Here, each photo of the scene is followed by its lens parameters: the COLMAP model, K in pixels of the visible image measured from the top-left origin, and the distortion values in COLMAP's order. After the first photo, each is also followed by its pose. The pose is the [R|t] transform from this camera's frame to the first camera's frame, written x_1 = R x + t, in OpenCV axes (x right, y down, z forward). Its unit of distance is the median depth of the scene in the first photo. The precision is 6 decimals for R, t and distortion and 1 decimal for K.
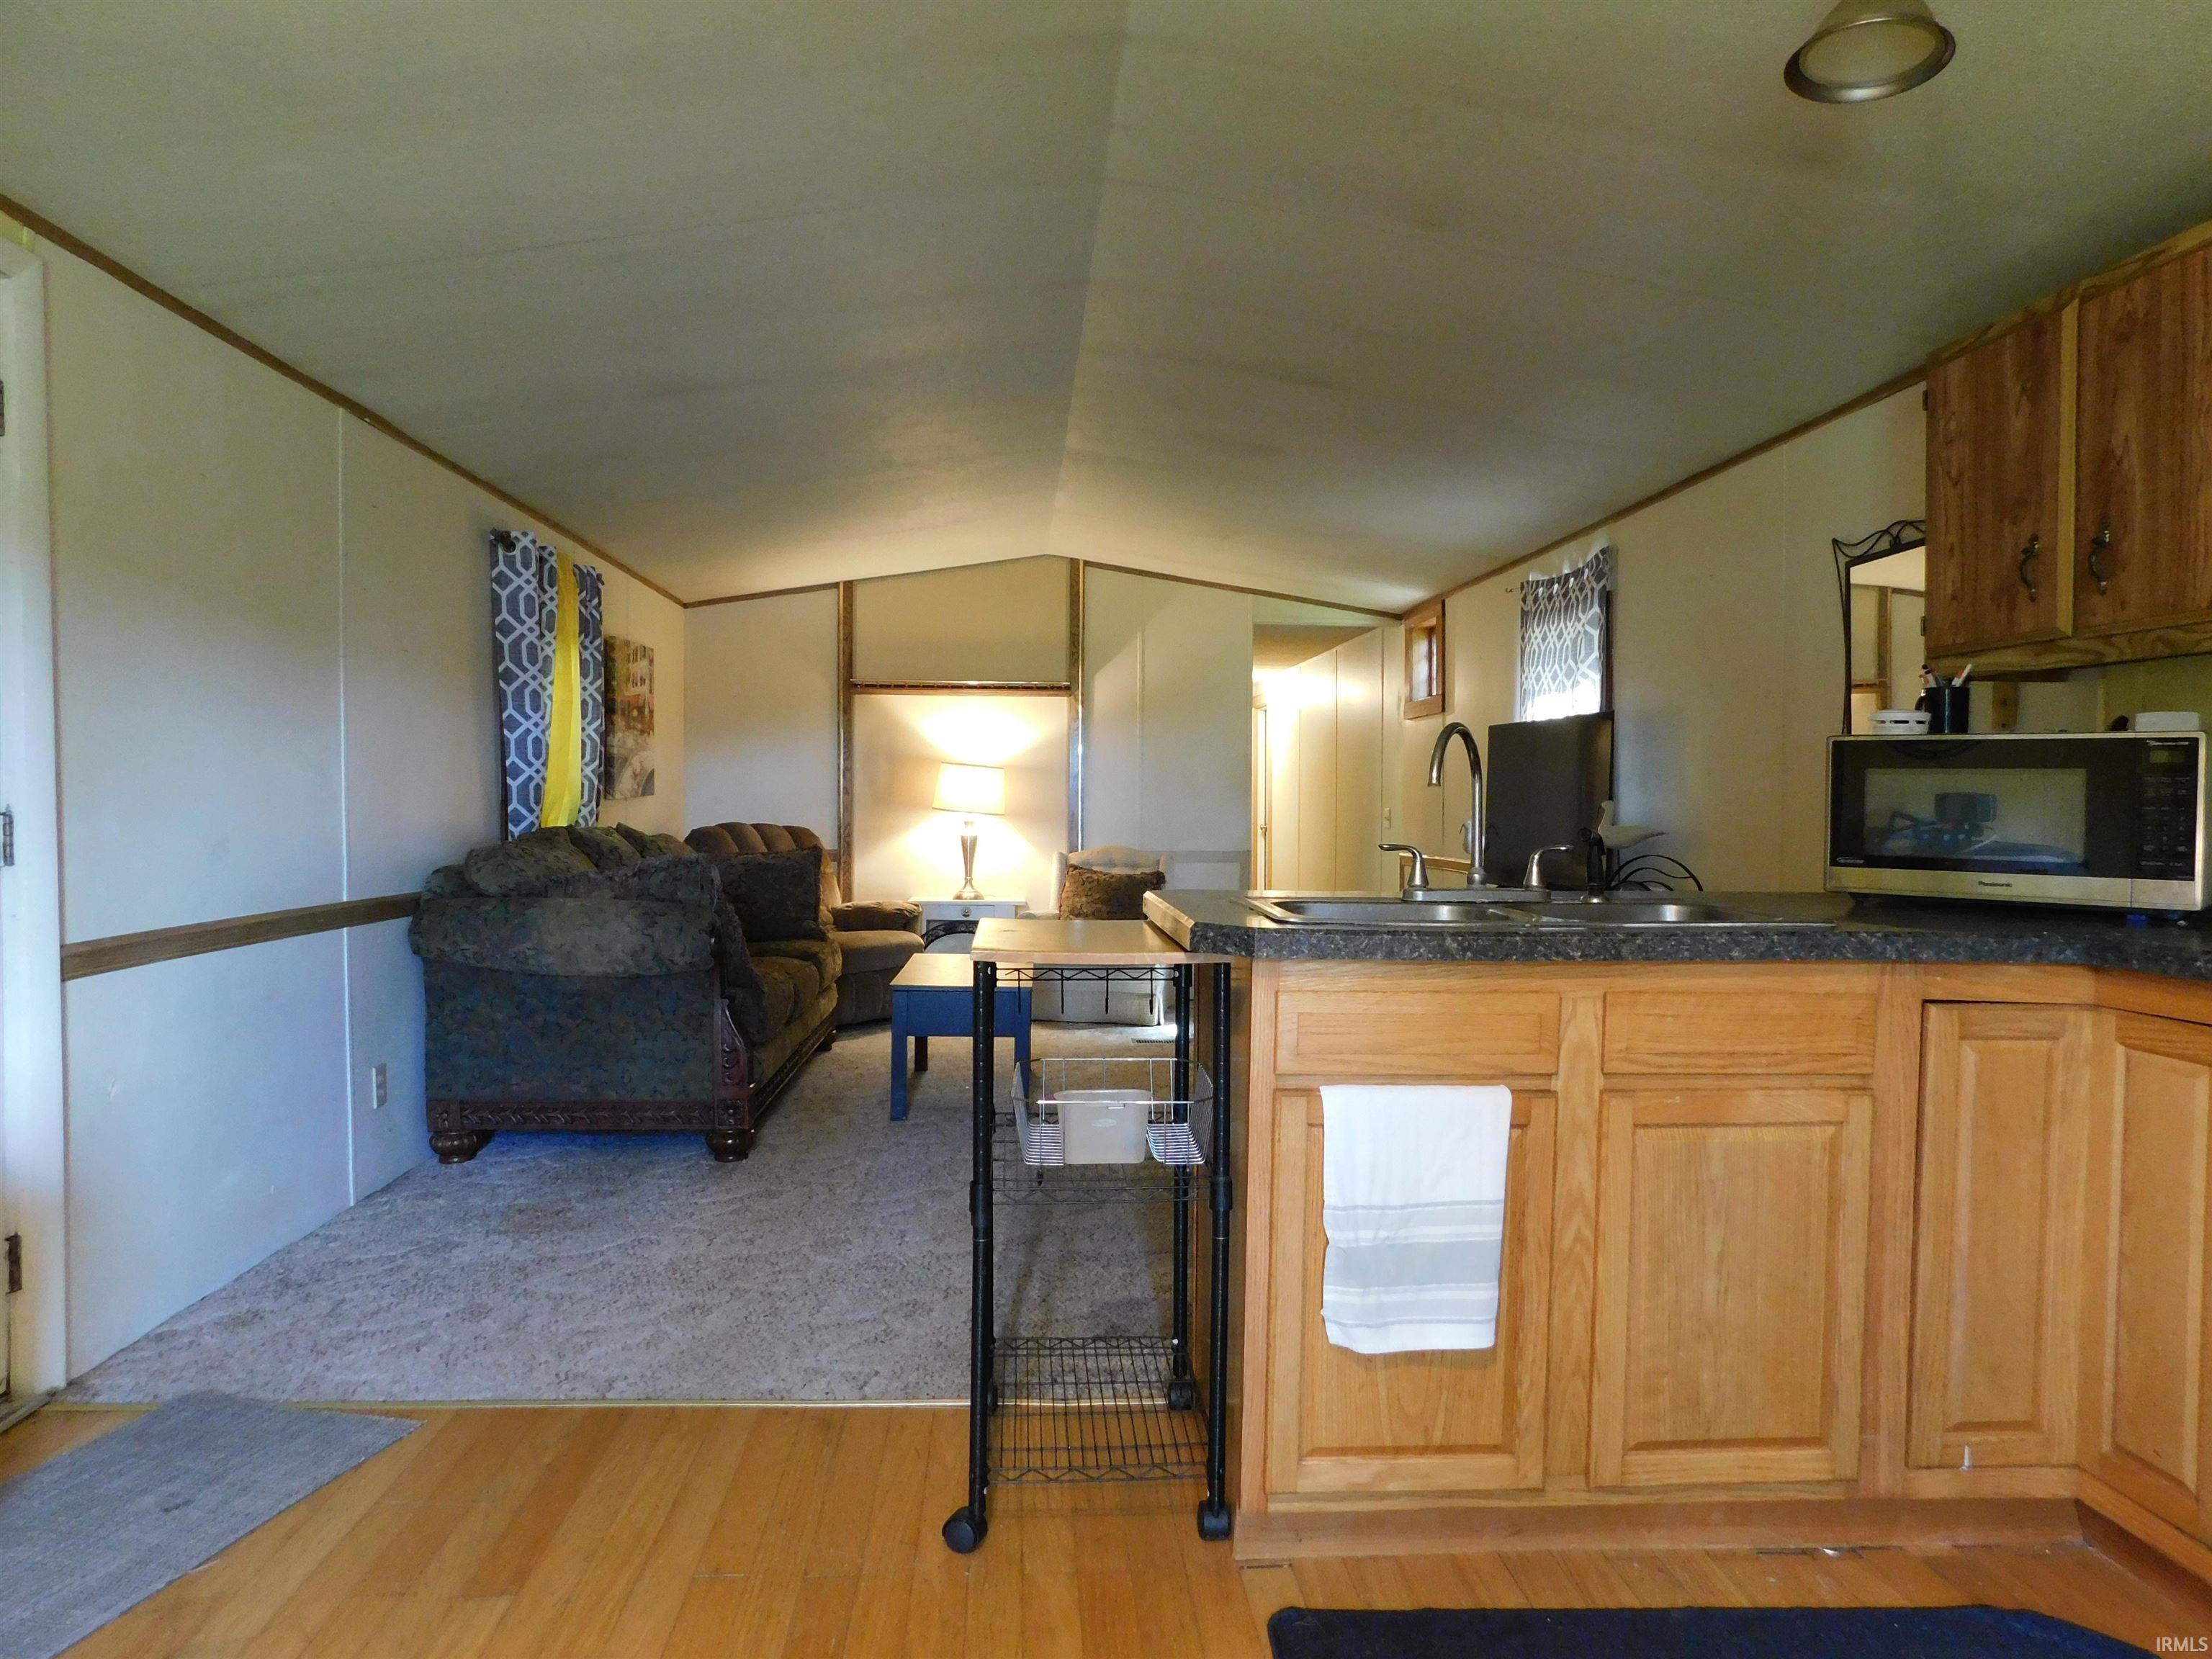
lens RADIAL K [[1474.3, 0, 1112.1], [0, 1474.3, 826.9], [0, 0, 1]] dist [-0.073793, 0.067543]
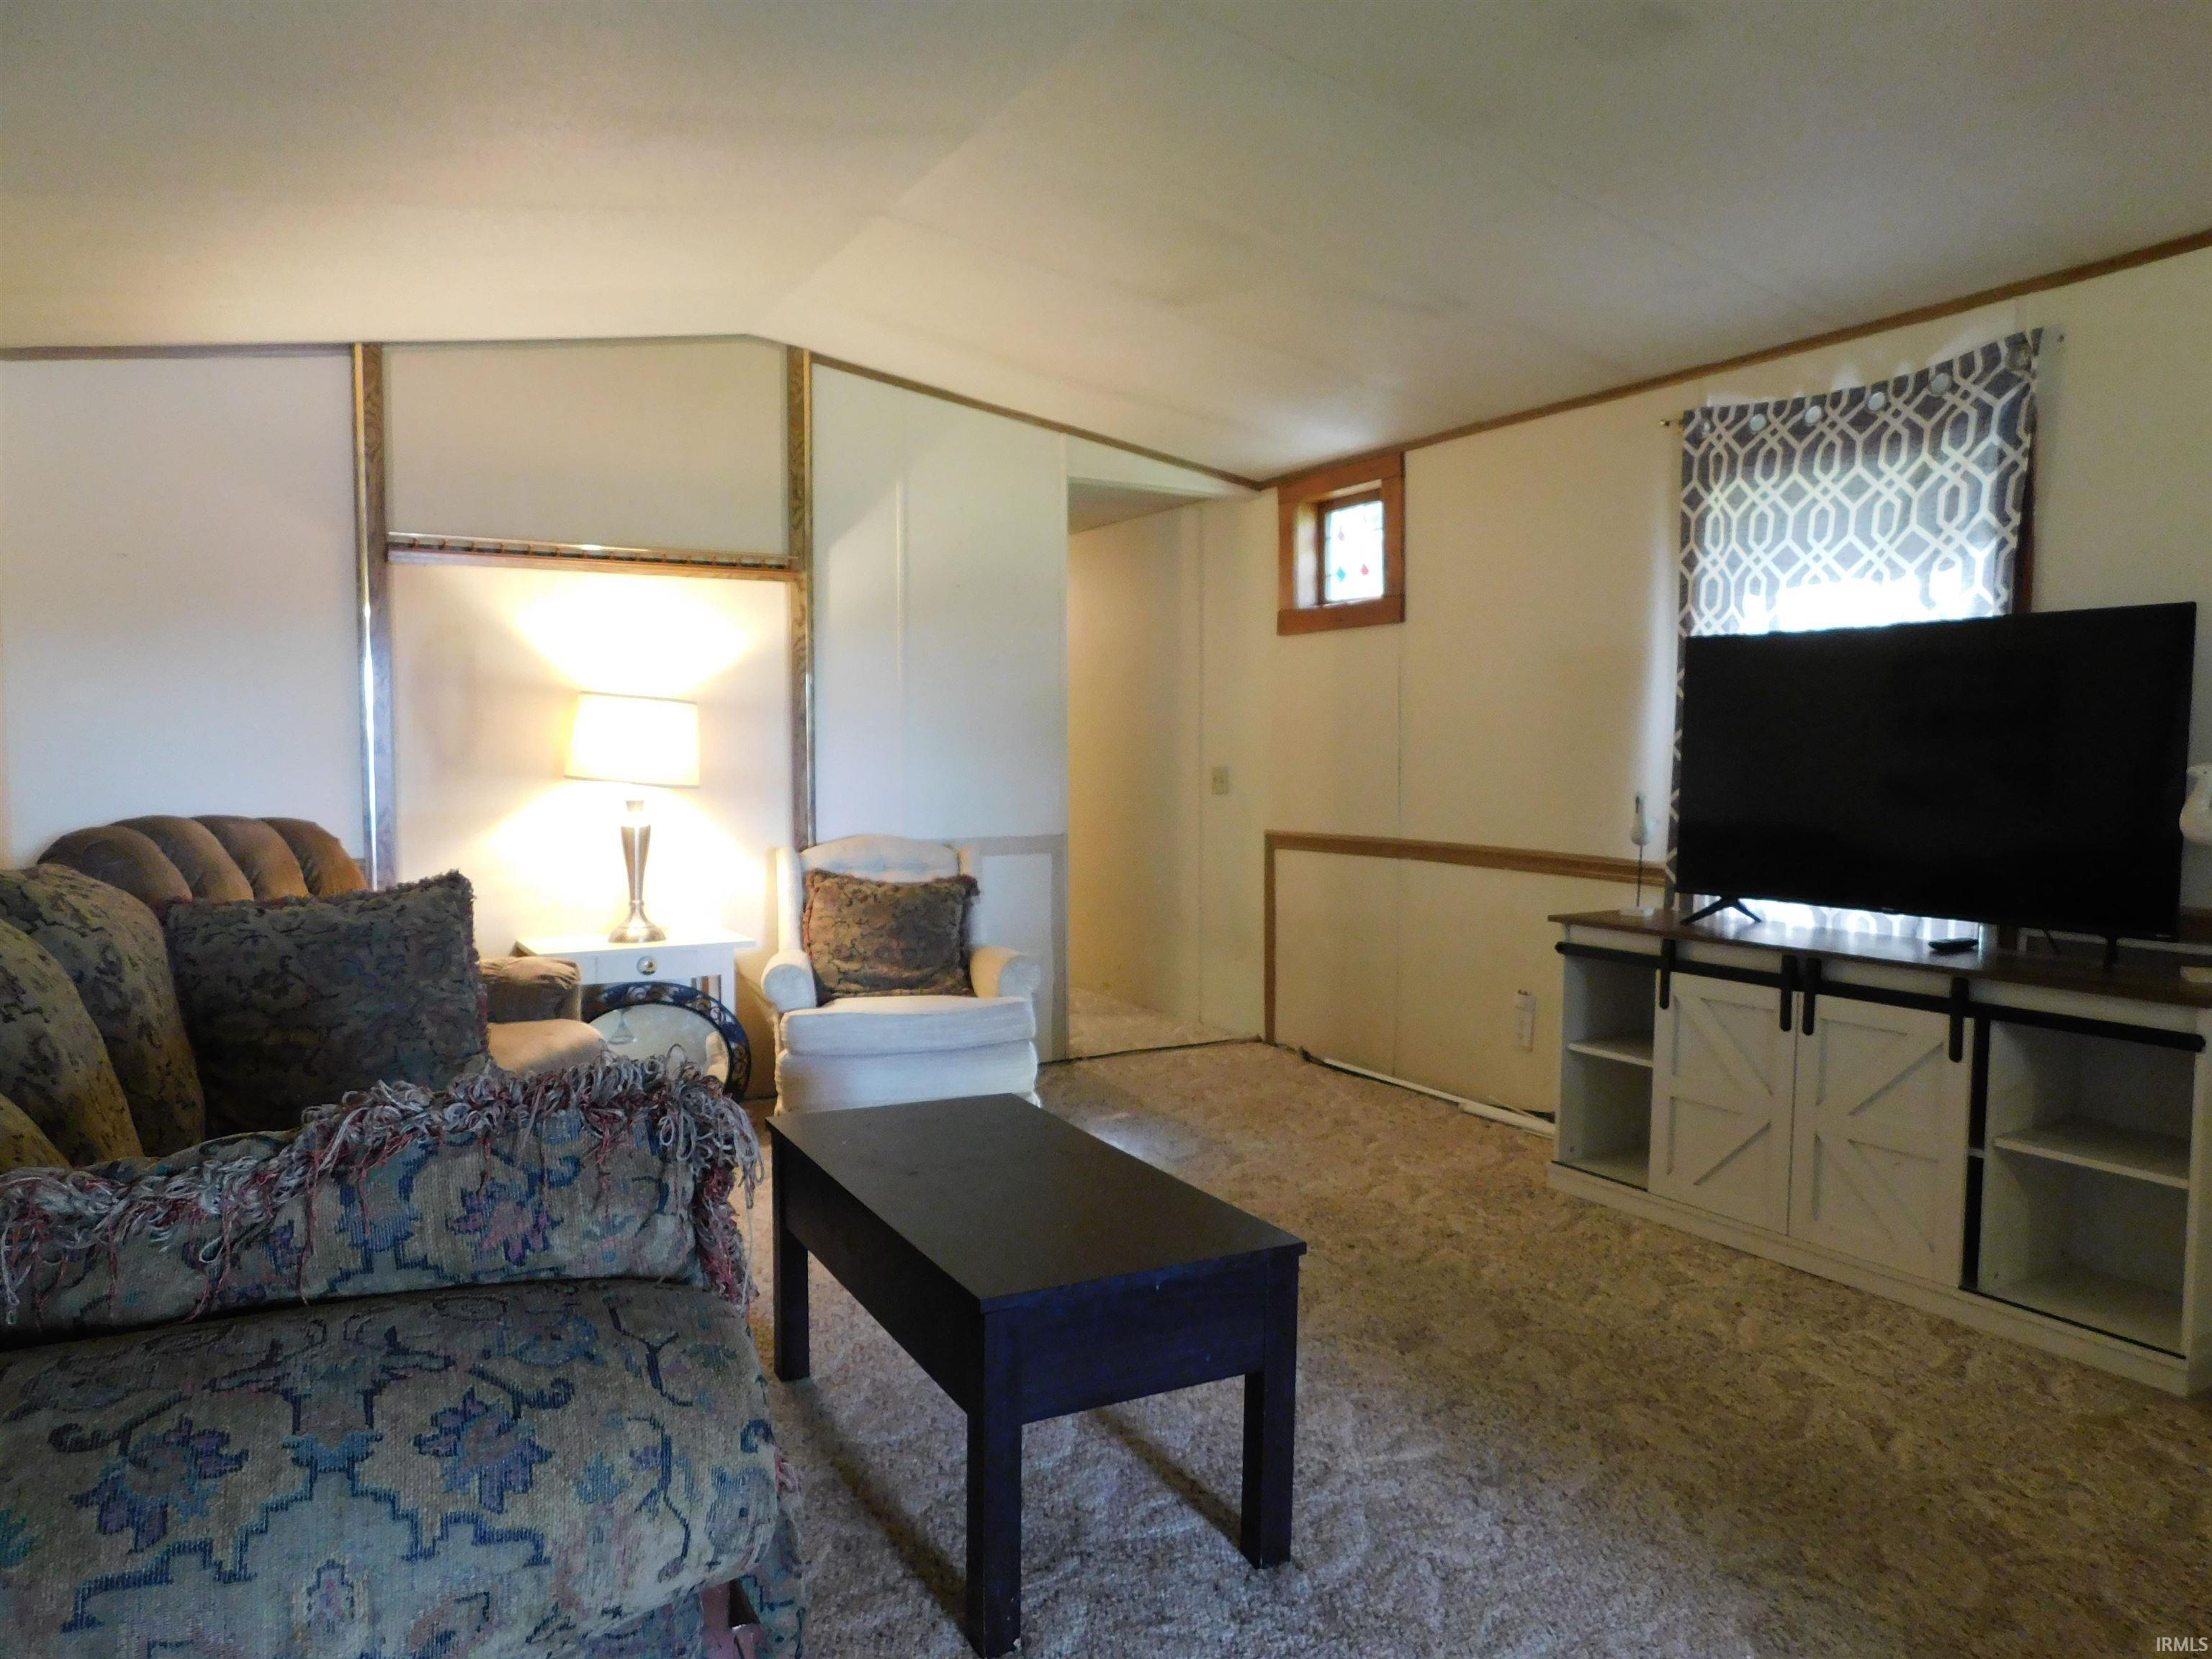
lens RADIAL K [[1474.3, 0, 1112.1], [0, 1474.3, 826.9], [0, 0, 1]] dist [-0.073793, 0.067543]
pose [[0.901118, -0.029961, 0.432538, -0.653317], [0.013752, 0.999083, 0.040554, -0.050988], [-0.433356, -0.030596, 0.900703, 1.605716]]
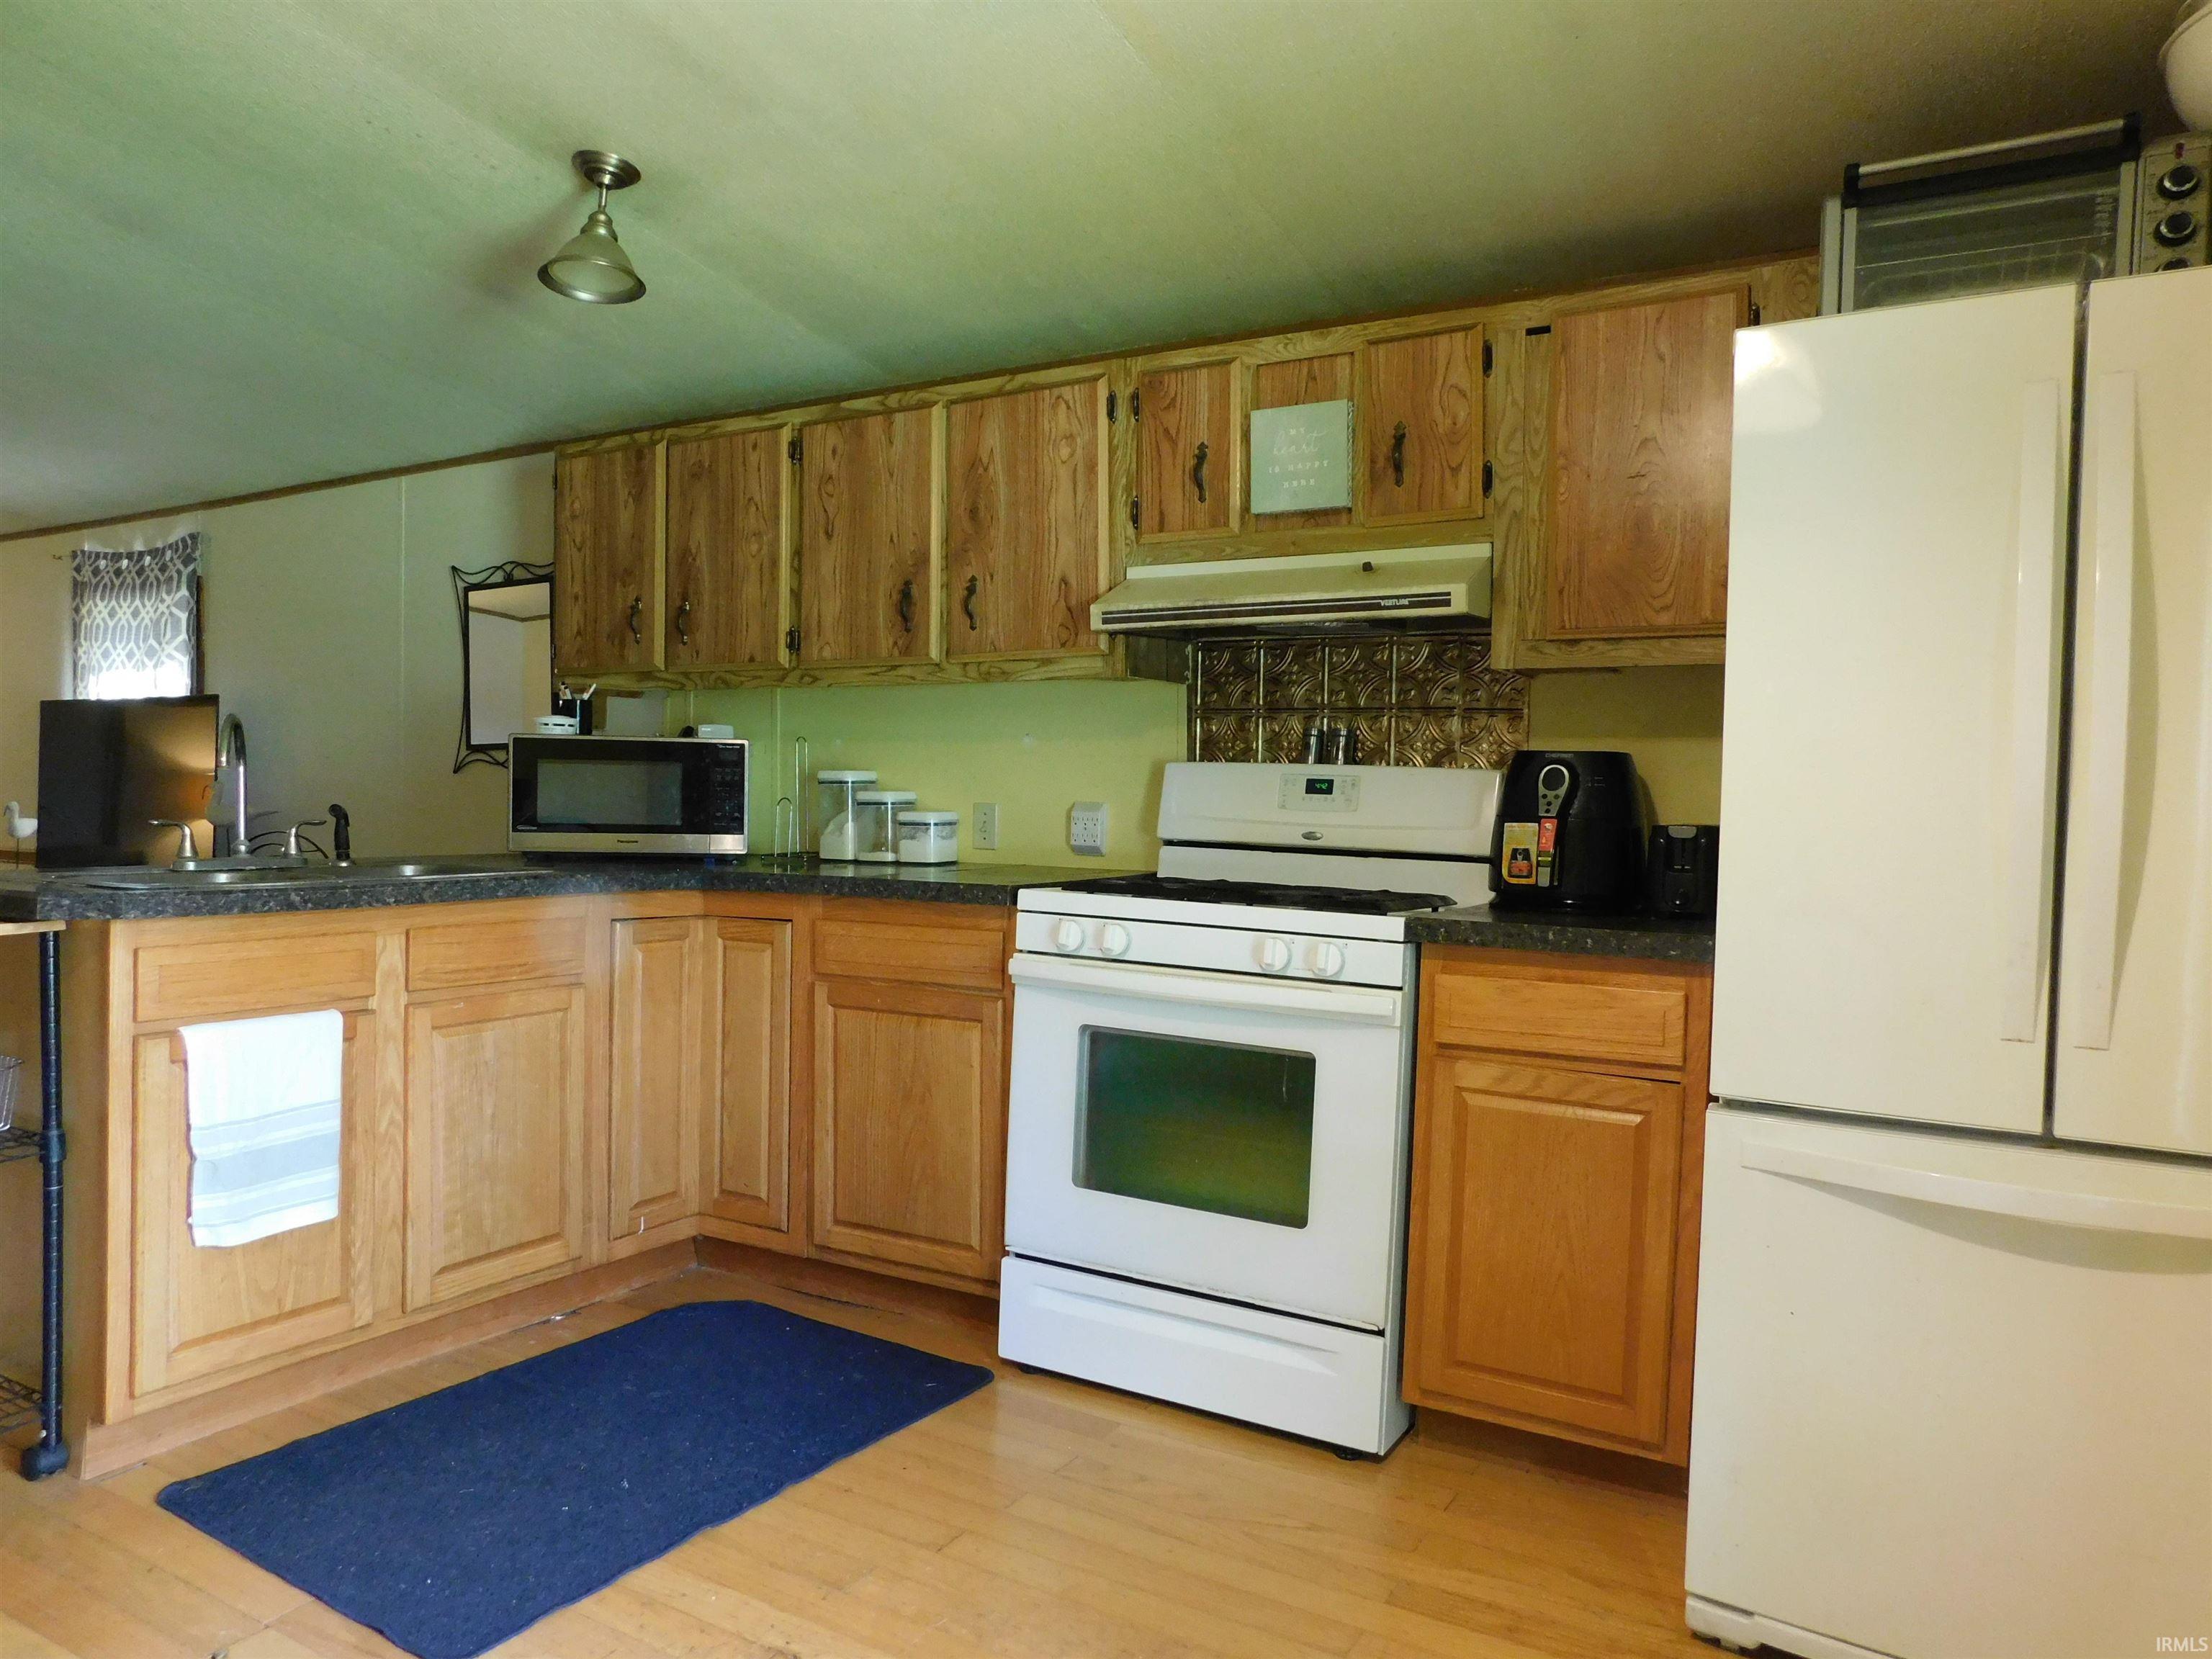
lens RADIAL K [[1474.3, 0, 1112.1], [0, 1474.3, 826.9], [0, 0, 1]] dist [-0.073793, 0.067543]
pose [[0.554986, -0.019526, 0.831631, -0.384337], [0.008833, 0.999806, 0.017579, 0.004562], [-0.831813, -0.002410, 0.555051, -0.238865]]
